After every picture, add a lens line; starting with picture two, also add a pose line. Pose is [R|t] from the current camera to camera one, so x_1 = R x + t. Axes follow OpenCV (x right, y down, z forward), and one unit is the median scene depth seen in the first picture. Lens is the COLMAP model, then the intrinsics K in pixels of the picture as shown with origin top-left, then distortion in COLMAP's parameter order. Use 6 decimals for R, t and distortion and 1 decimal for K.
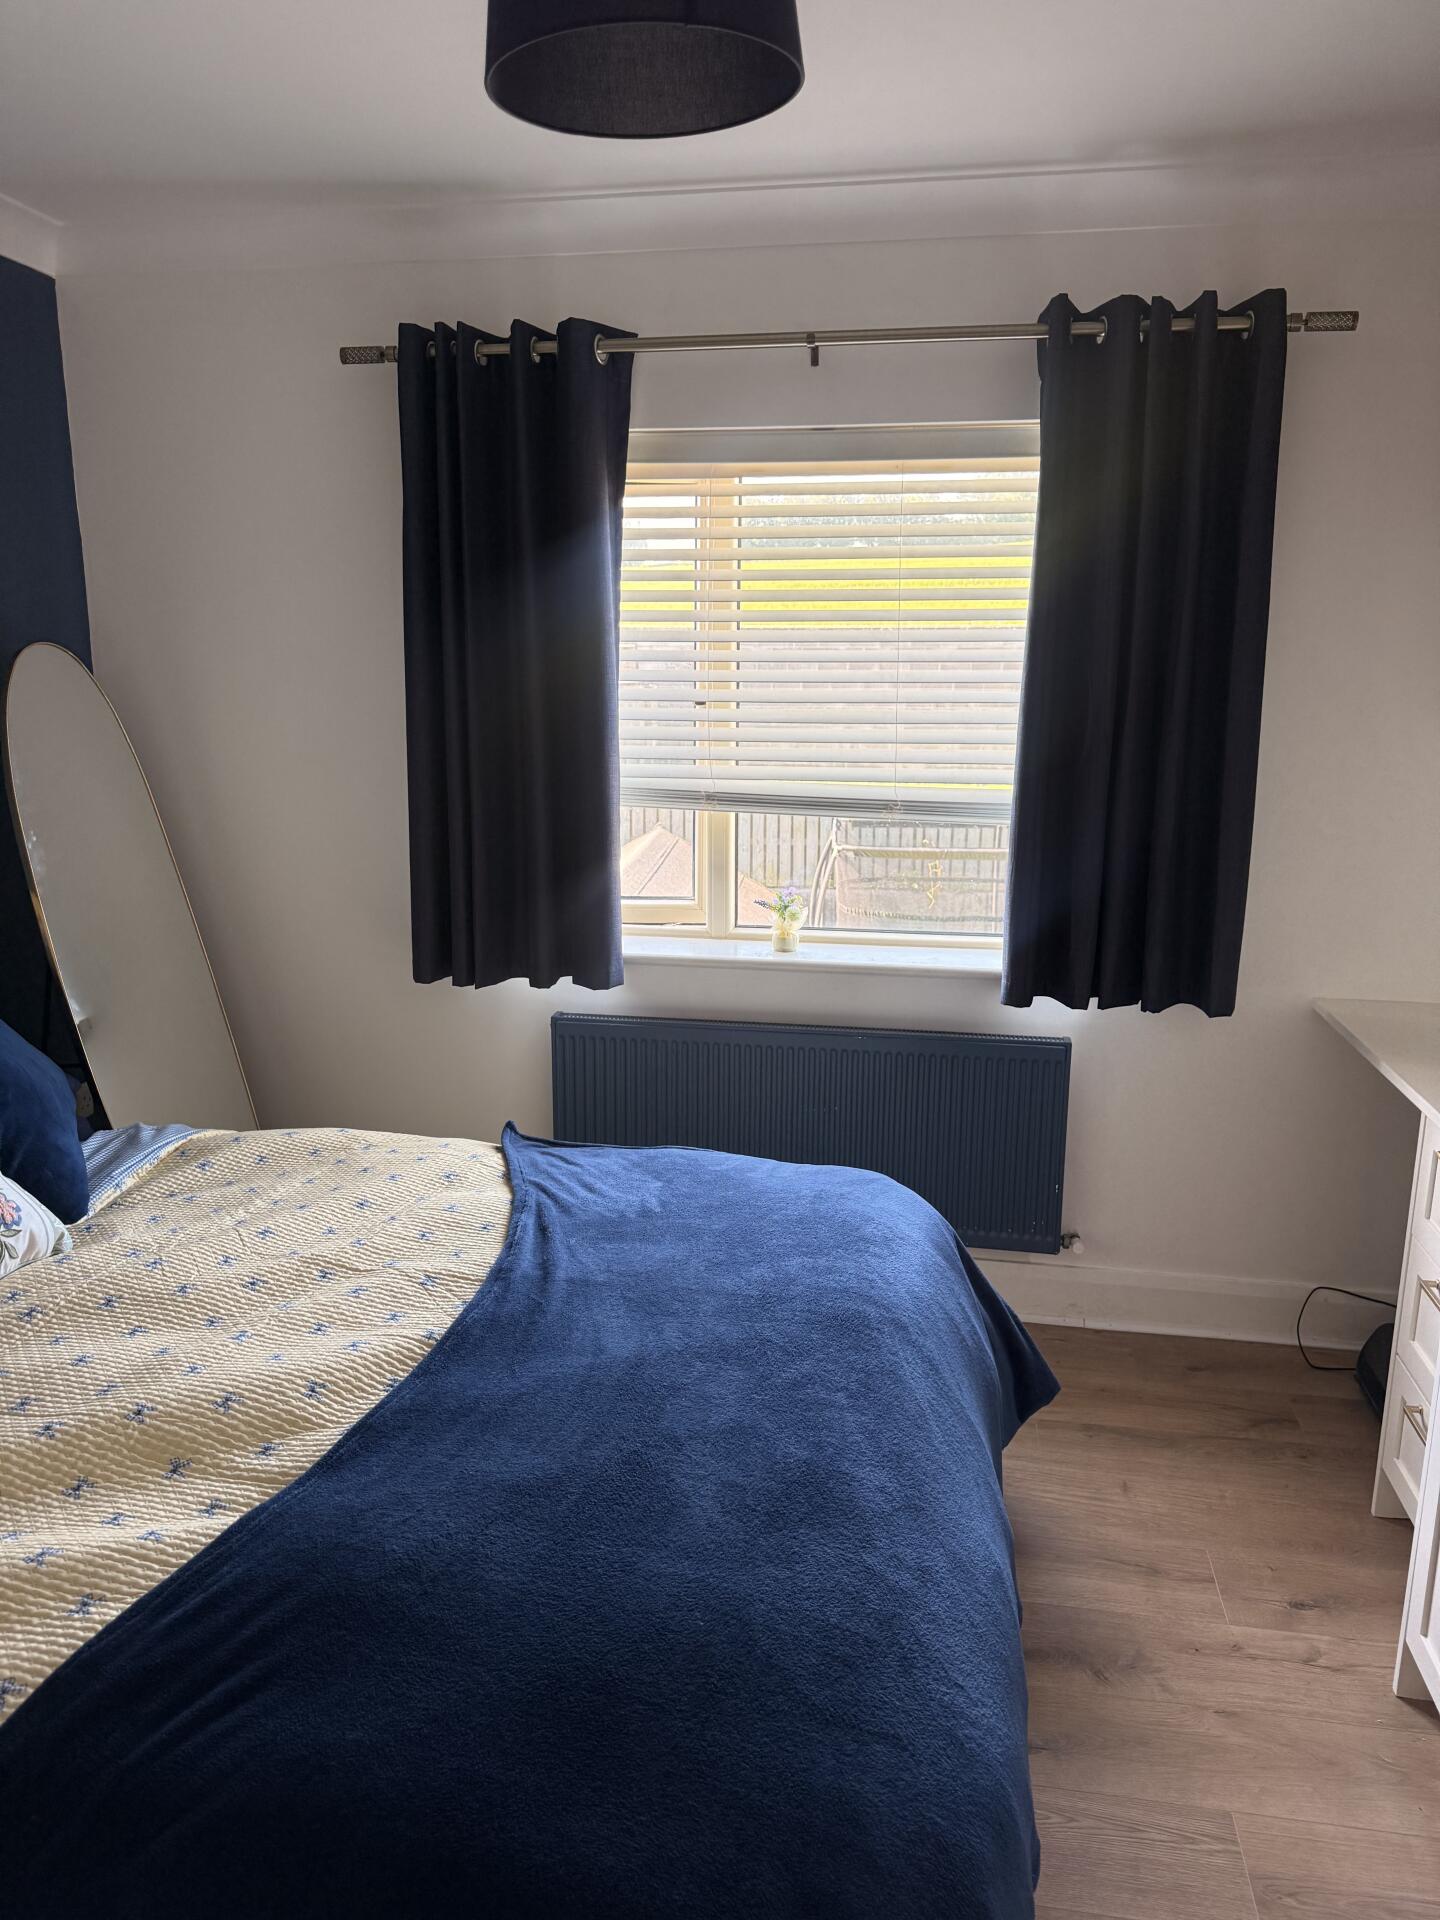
lens RADIAL K [[1350.1, 0, 720.0], [0, 1350.1, 960.0], [0, 0, 1]] dist [0.003964, -0.005627]
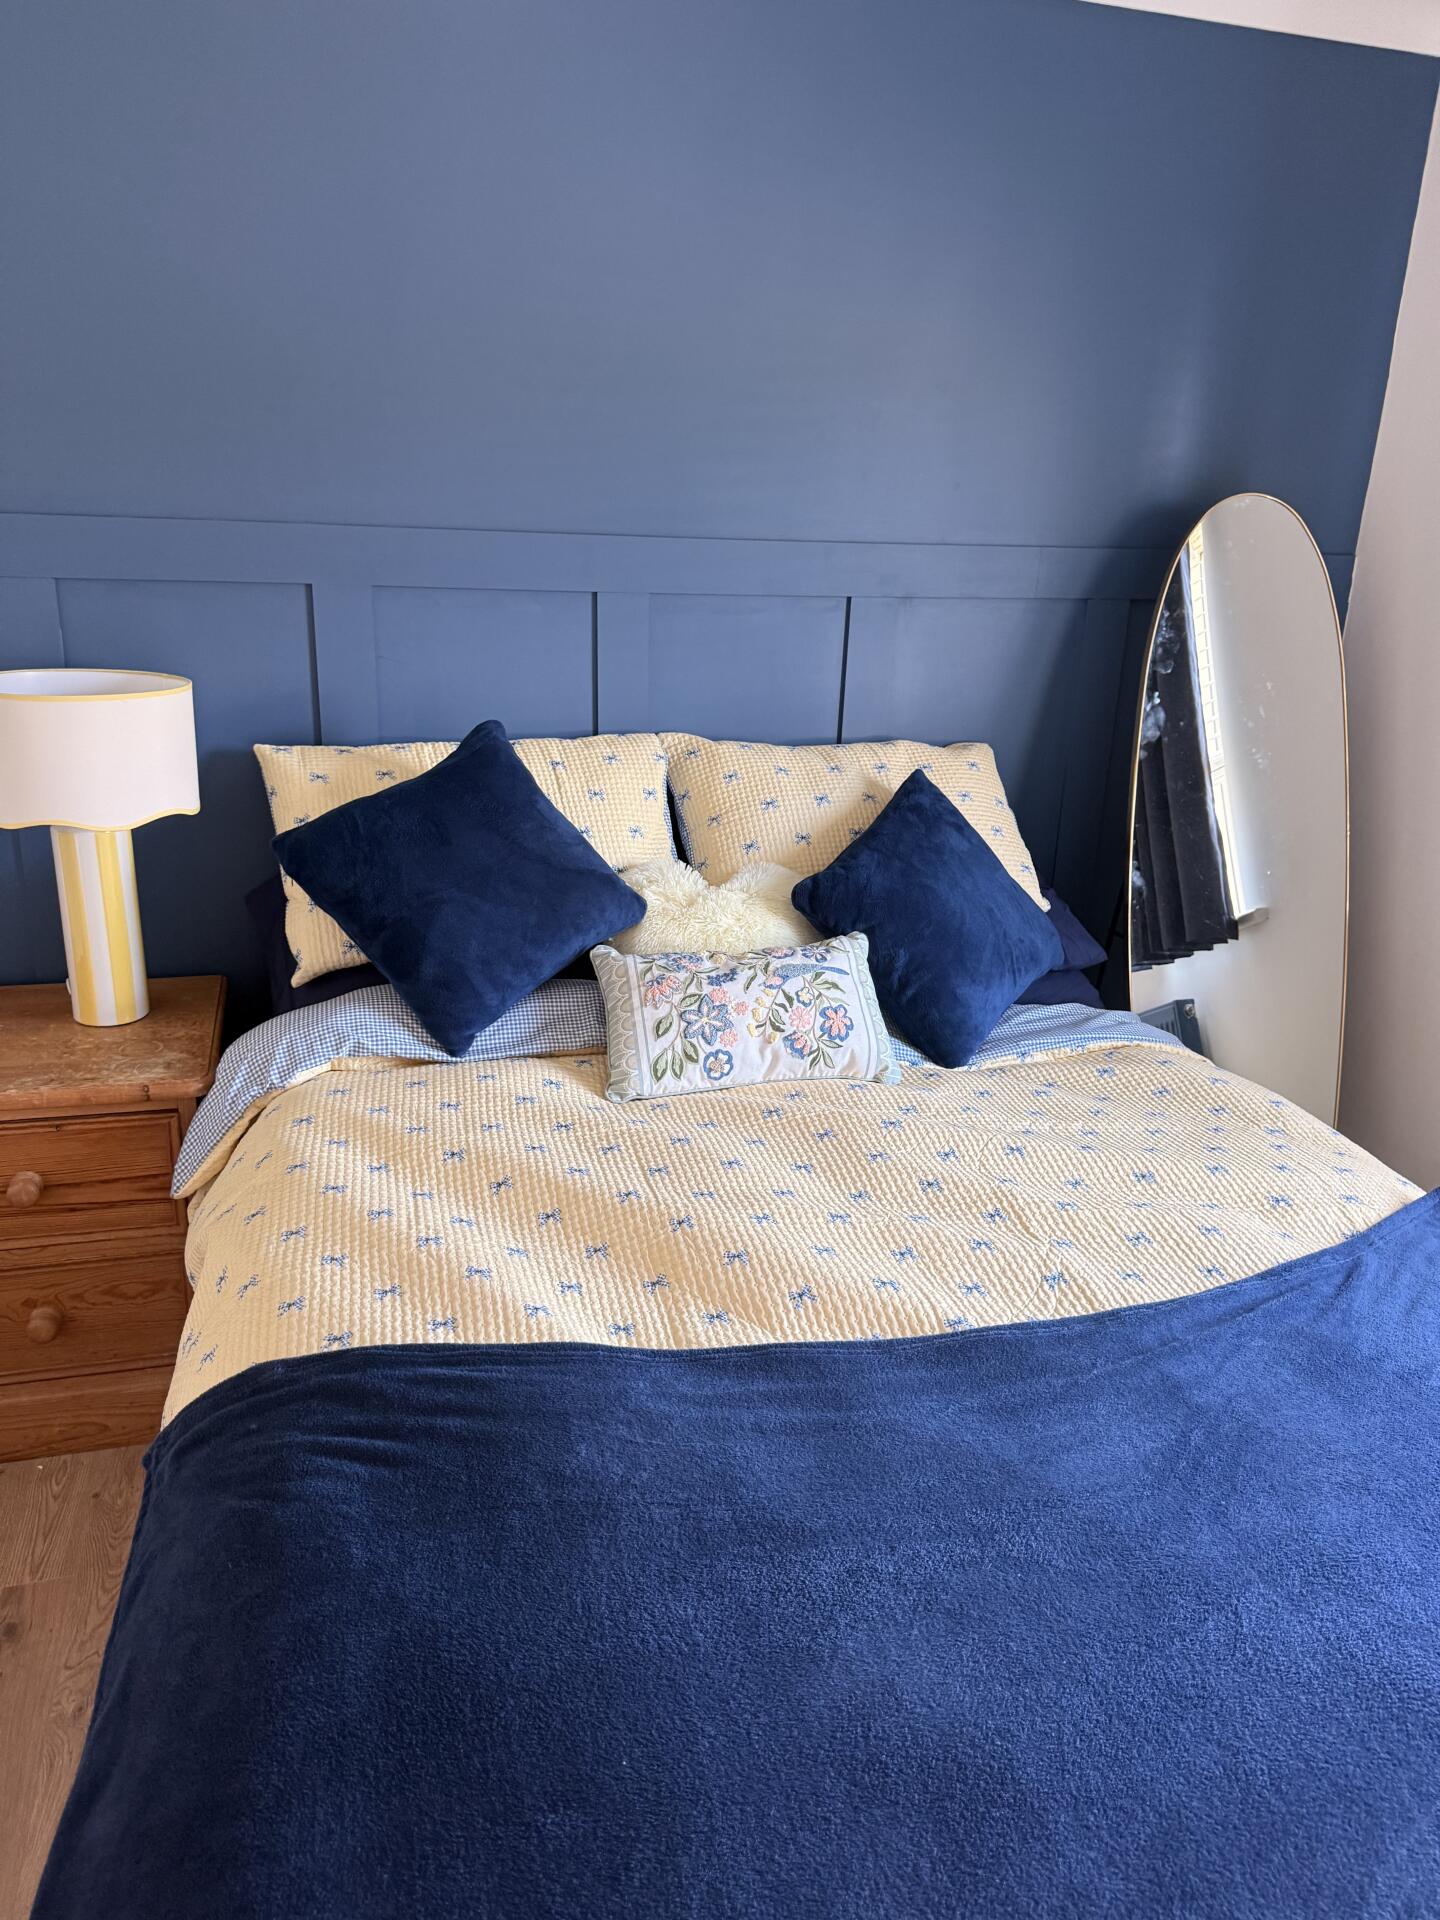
lens RADIAL K [[1335.5, 0, 720.0], [0, 1335.5, 960.0], [0, 0, 1]] dist [0.093610, -0.000842]
pose [[0.431505, 0.304836, -0.849046, 0.327492], [-0.230109, 0.947237, 0.223143, -0.081614], [0.872269, 0.099086, 0.478882, 0.392351]]
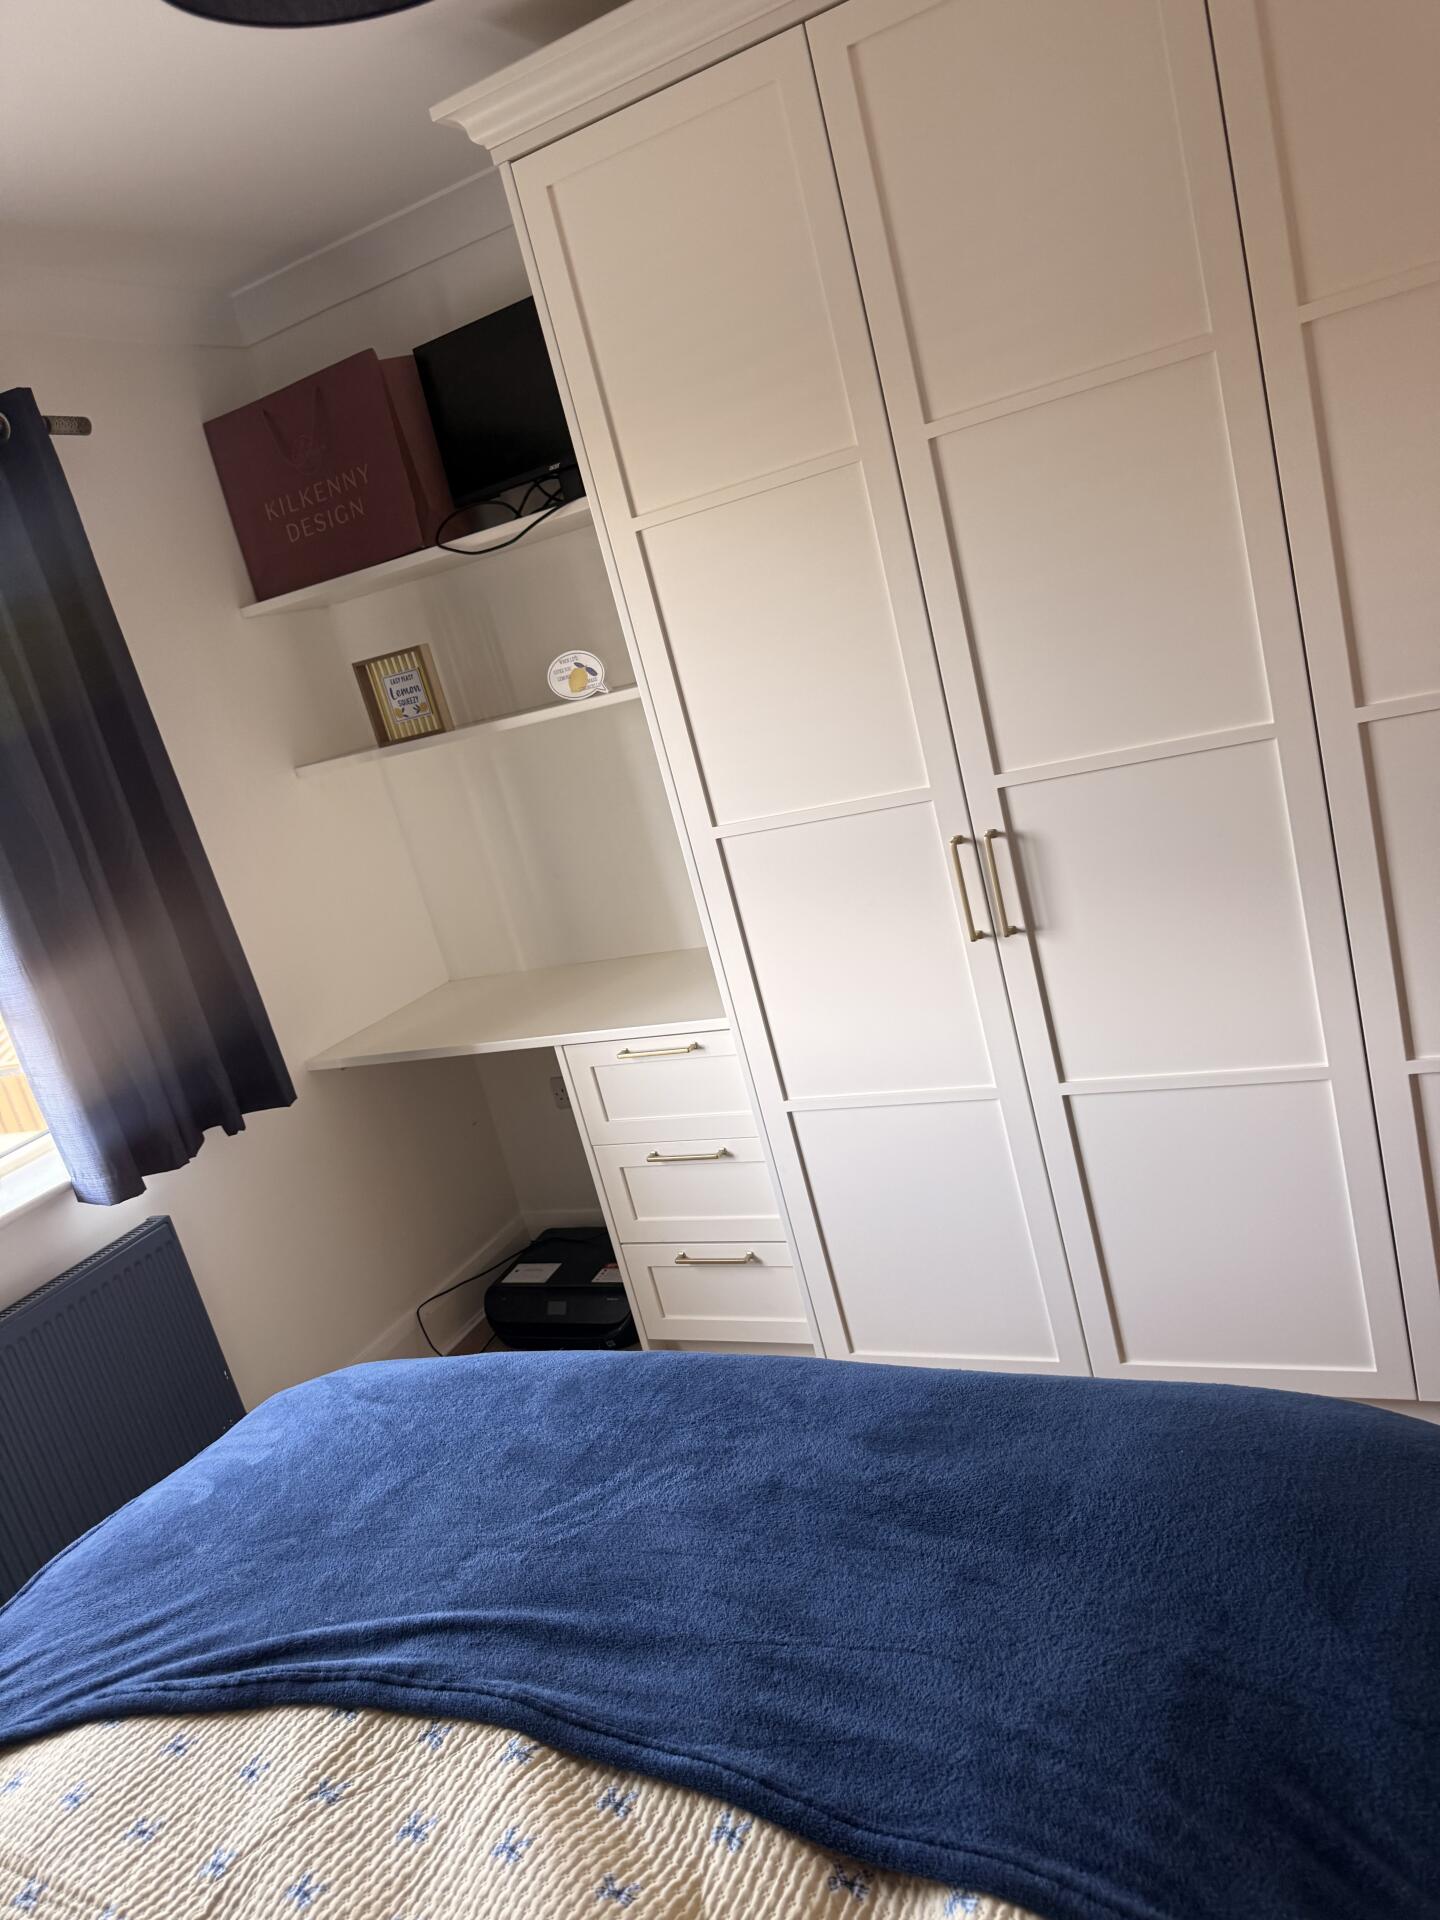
lens RADIAL K [[1350.1, 0, 720.0], [0, 1350.1, 960.0], [0, 0, 1]] dist [0.003964, -0.005627]
pose [[0.274295, -0.315295, 0.908488, -0.575446], [0.443913, 0.879558, 0.171227, -0.112889], [-0.853055, 0.356323, 0.381222, 0.464296]]
